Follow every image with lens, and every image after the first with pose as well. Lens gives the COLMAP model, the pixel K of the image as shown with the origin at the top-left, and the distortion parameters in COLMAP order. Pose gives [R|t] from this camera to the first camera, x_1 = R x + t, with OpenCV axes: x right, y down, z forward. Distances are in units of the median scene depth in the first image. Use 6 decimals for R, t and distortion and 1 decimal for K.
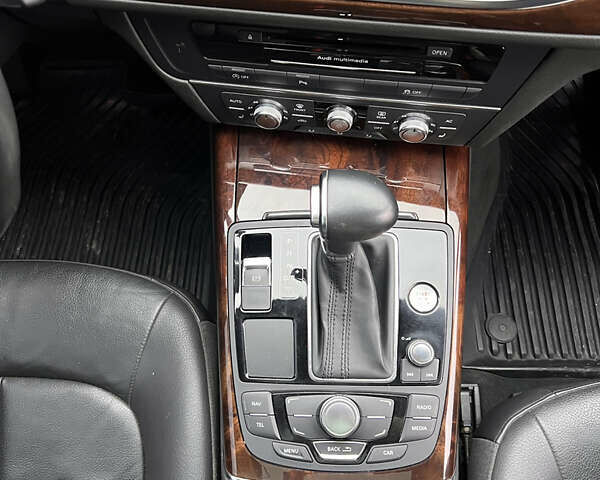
lens RADIAL K [[615.3, 0, 300.0], [0, 615.3, 239.5], [0, 0, 1]] dist [0.012335, 0.000000]
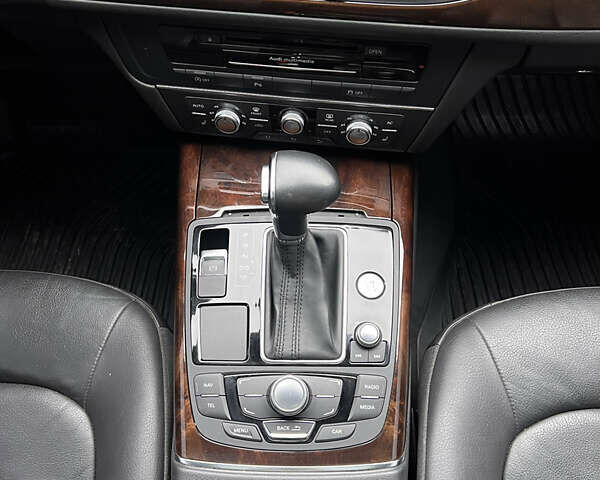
lens RADIAL K [[615.3, 0, 300.4], [0, 615.3, 239.6], [0, 0, 1]] dist [0.012335, 0.000000]
pose [[0.999632, 0.008484, 0.025771, 0.052887], [-0.003609, 0.982987, -0.183641, 0.215454], [-0.026890, 0.183480, 0.982656, -0.047585]]
